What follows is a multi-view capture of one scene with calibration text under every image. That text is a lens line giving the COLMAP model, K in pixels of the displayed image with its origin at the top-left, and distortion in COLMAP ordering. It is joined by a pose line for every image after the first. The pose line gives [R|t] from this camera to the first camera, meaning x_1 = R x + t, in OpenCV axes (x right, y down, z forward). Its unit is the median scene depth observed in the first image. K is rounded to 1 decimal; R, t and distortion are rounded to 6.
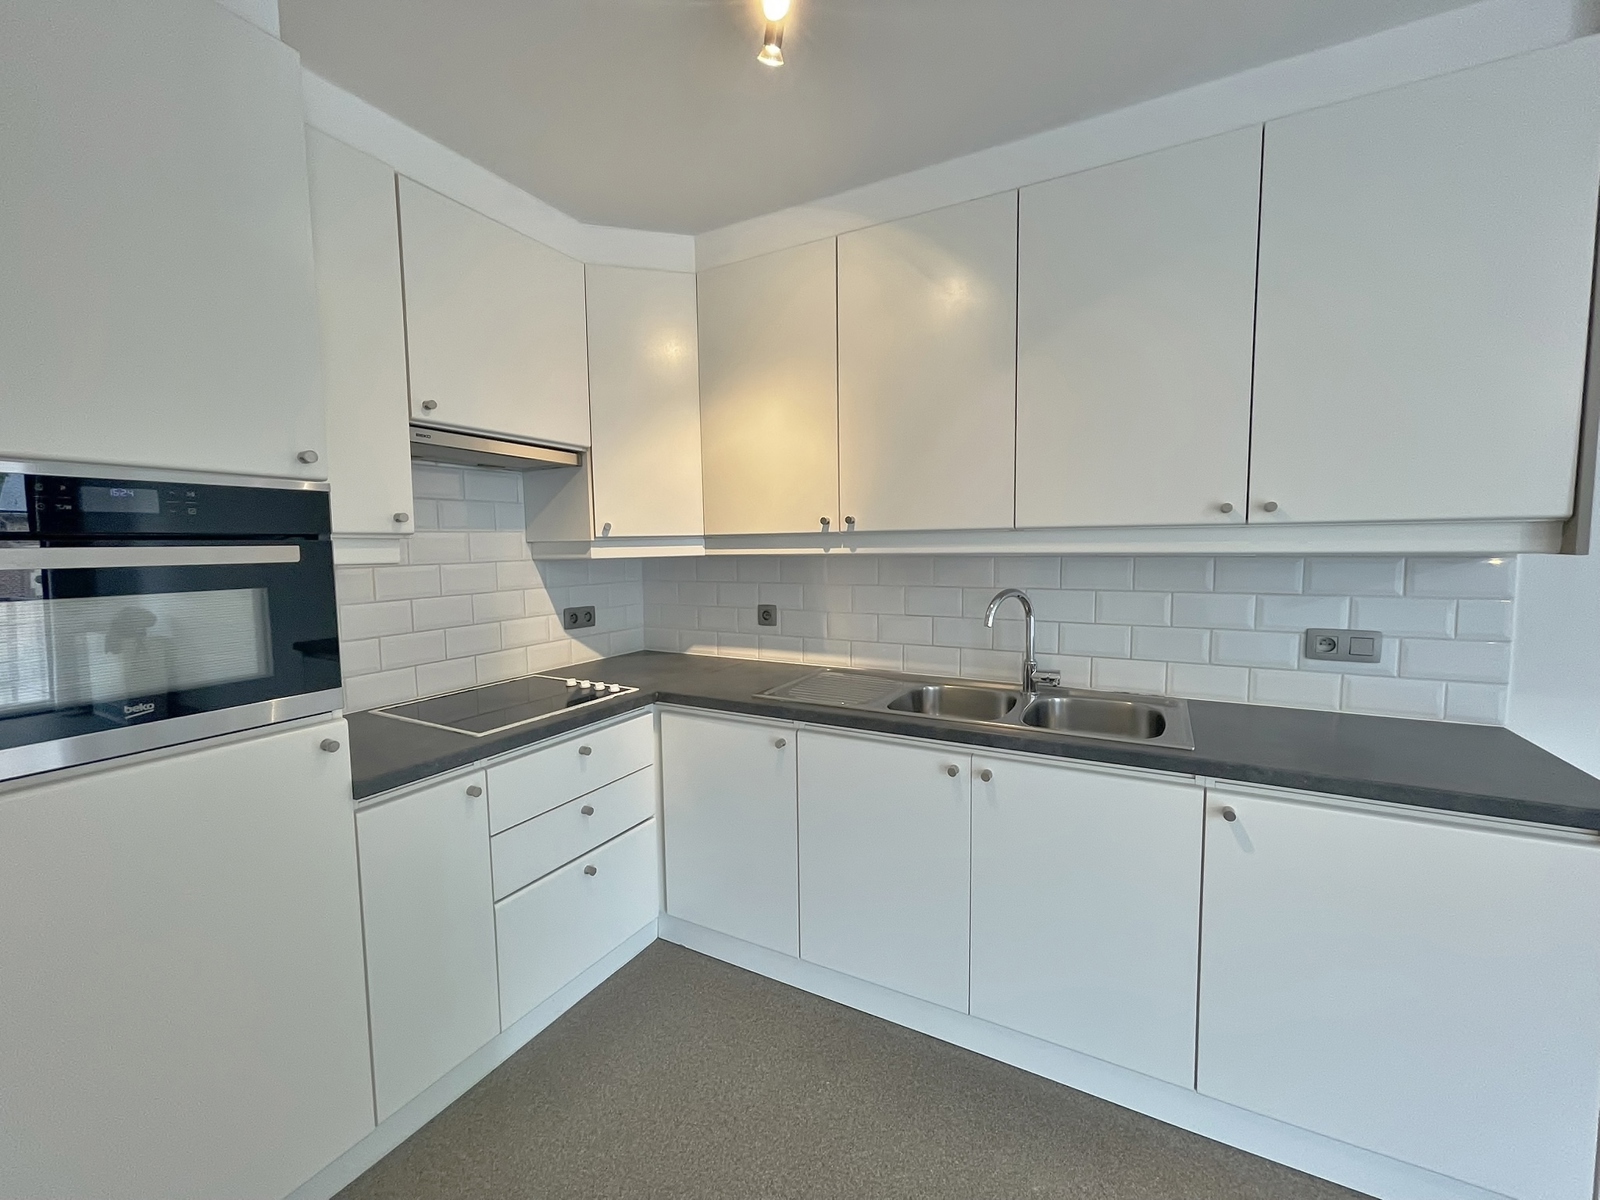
lens RADIAL K [[657.7, 0, 797.5], [0, 657.7, 589.0], [0, 0, 1]] dist [-0.002573, -0.000137]
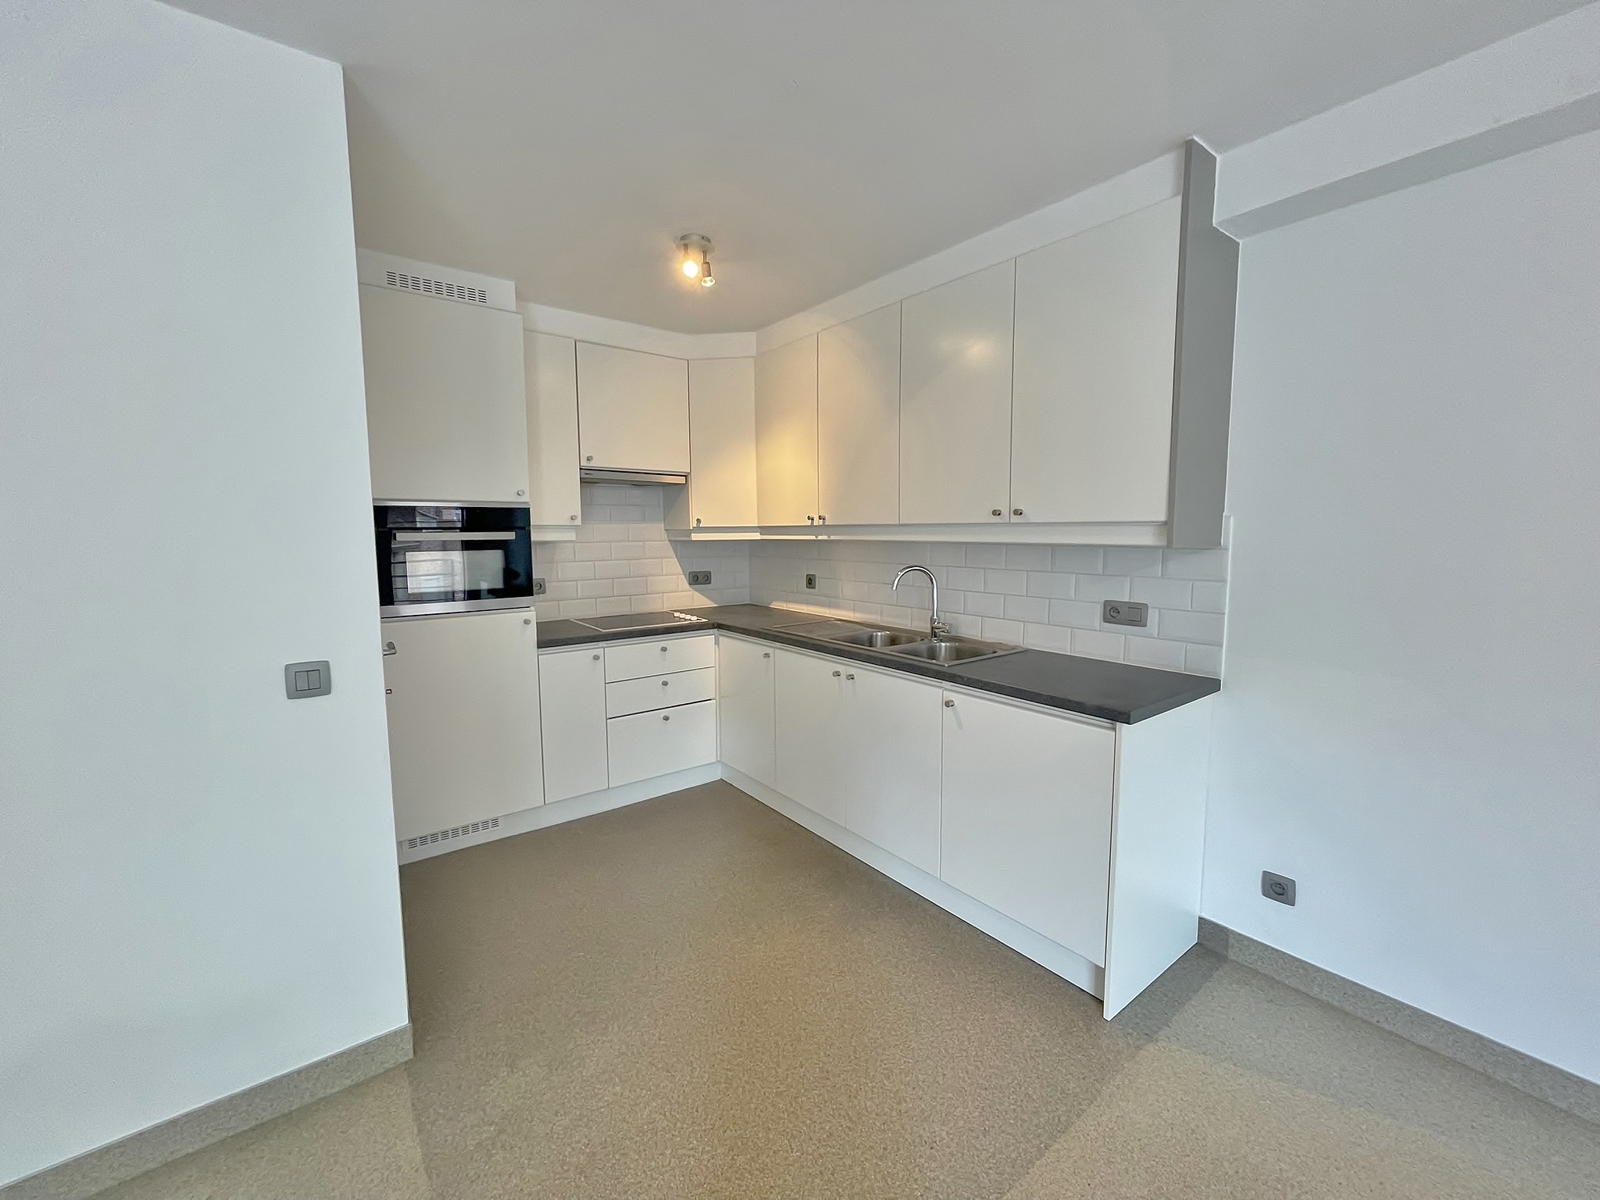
lens RADIAL K [[650.2, 0, 796.7], [0, 650.2, 594.5], [0, 0, 1]] dist [-0.001539, 0.000229]
pose [[0.915448, 0.049011, -0.399441, 0.616191], [-0.036091, 0.998555, 0.039807, 0.015310], [0.400815, -0.022025, 0.915894, -0.402237]]
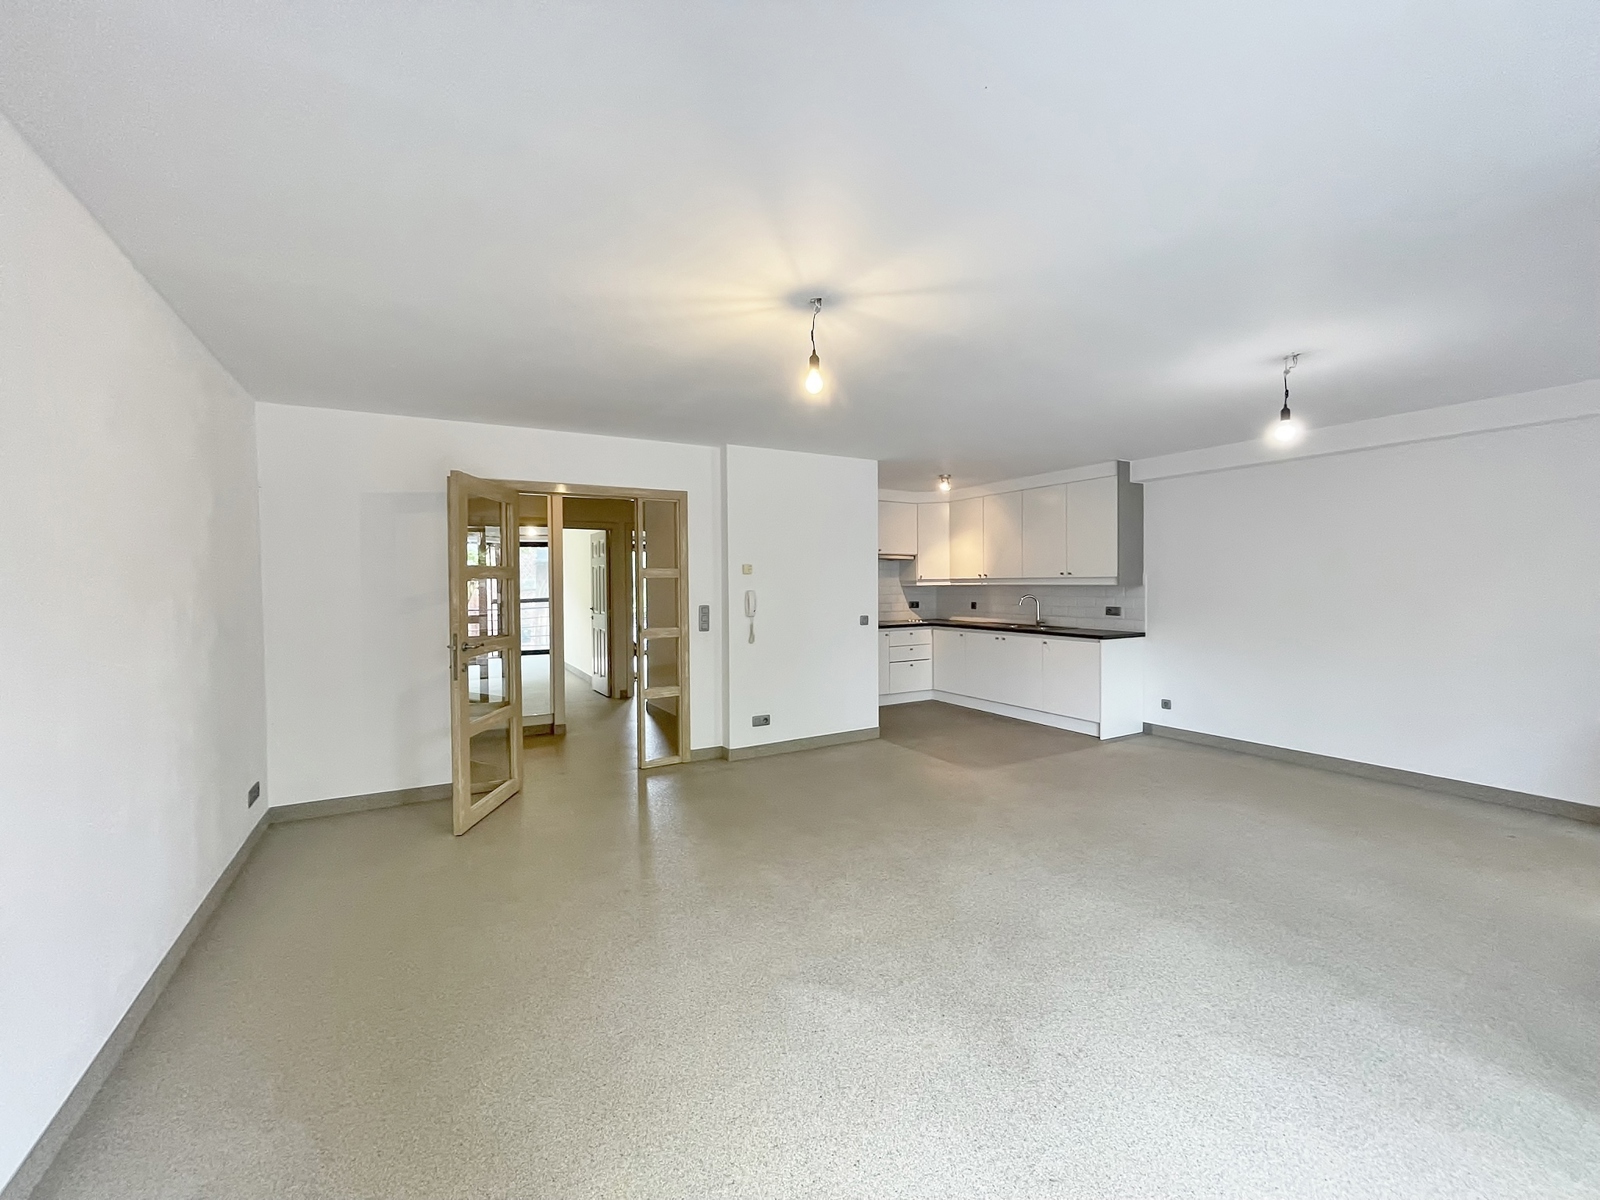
lens RADIAL K [[650.2, 0, 796.7], [0, 650.2, 594.5], [0, 0, 1]] dist [-0.001539, 0.000229]
pose [[0.857380, 0.016999, -0.514403, 0.968386], [-0.041716, 0.998461, -0.036535, 0.162359], [0.512991, 0.052783, 0.856770, -2.410870]]
